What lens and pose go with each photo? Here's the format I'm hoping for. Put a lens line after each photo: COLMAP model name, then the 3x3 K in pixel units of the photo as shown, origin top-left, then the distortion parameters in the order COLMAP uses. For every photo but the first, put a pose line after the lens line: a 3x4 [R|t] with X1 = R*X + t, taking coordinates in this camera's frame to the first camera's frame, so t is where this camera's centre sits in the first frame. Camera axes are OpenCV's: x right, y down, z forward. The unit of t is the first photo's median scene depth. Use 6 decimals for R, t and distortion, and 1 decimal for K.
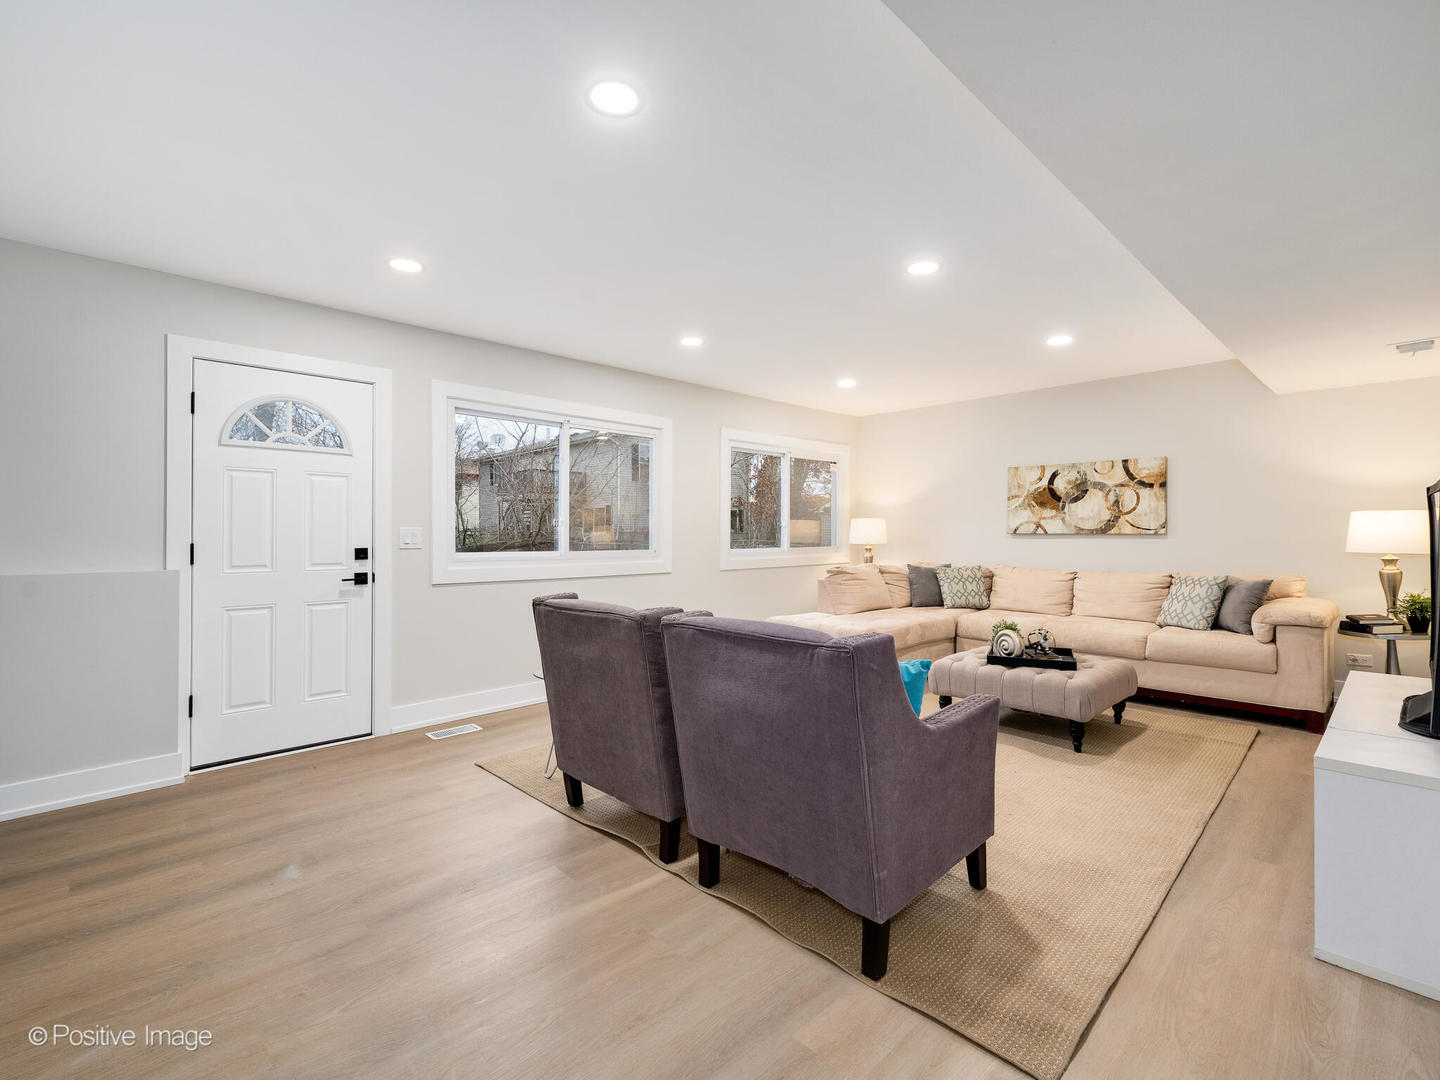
lens RADIAL K [[640.6, 0, 719.8], [0, 640.6, 533.4], [0, 0, 1]] dist [0.002095, -0.000165]
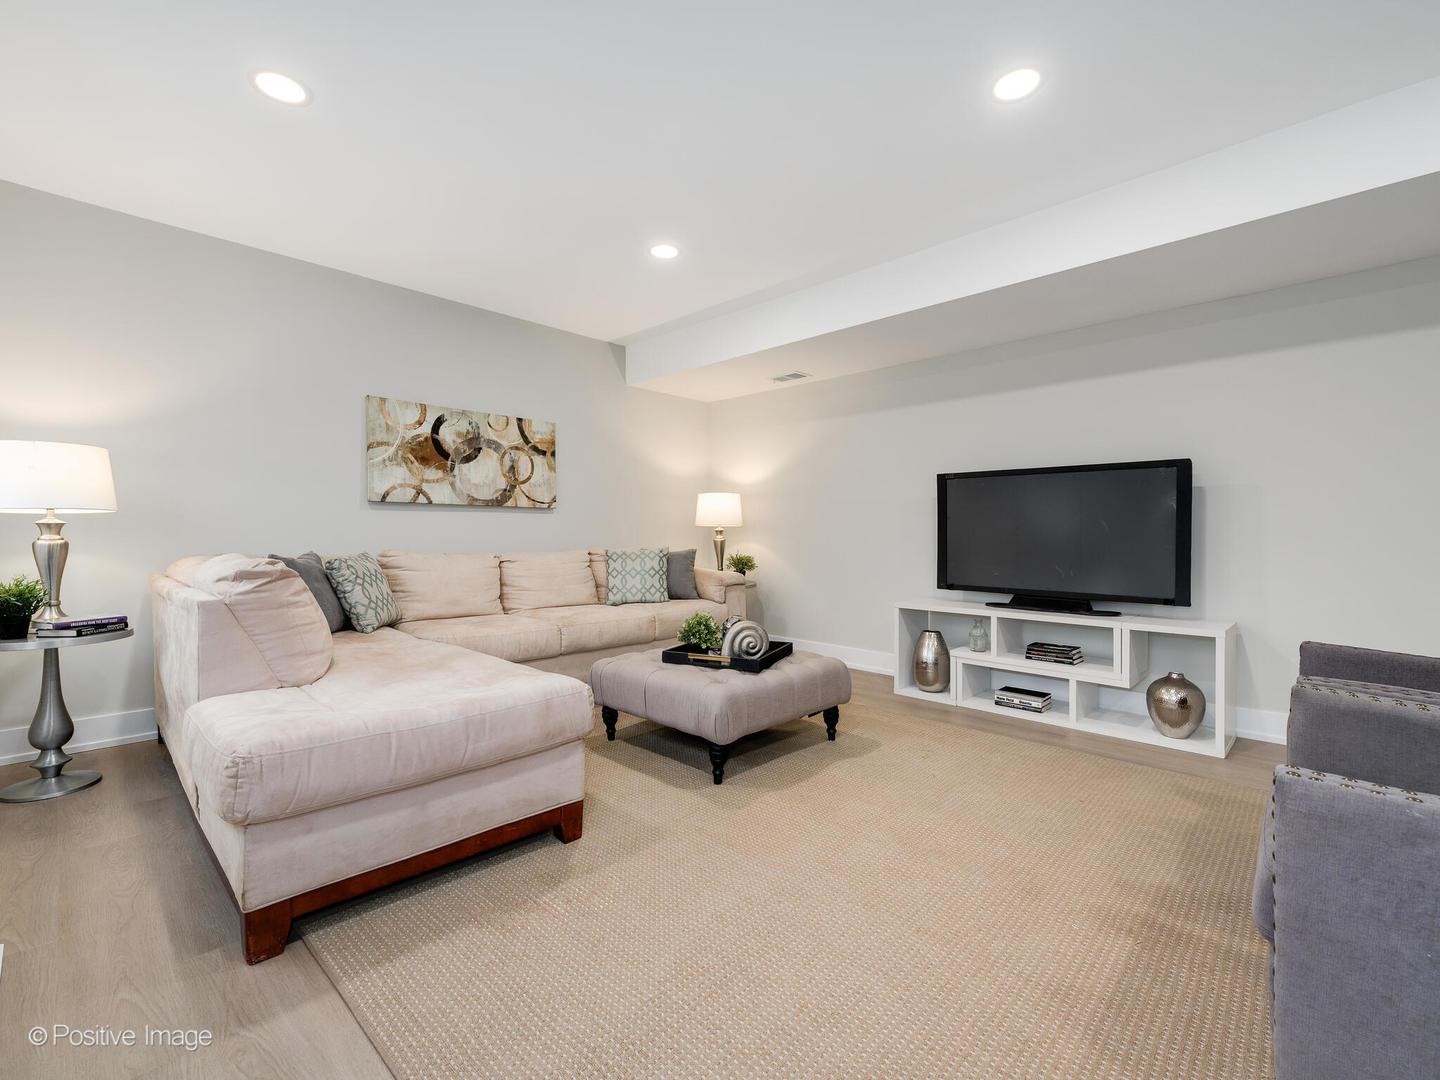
lens RADIAL K [[640.6, 0, 719.8], [0, 640.6, 533.4], [0, 0, 1]] dist [0.002095, -0.000165]
pose [[-0.028925, 0.009558, 0.999536, -0.199540], [0.002962, 0.999951, -0.009476, 0.042041], [-0.999577, 0.002687, -0.028952, 0.740165]]
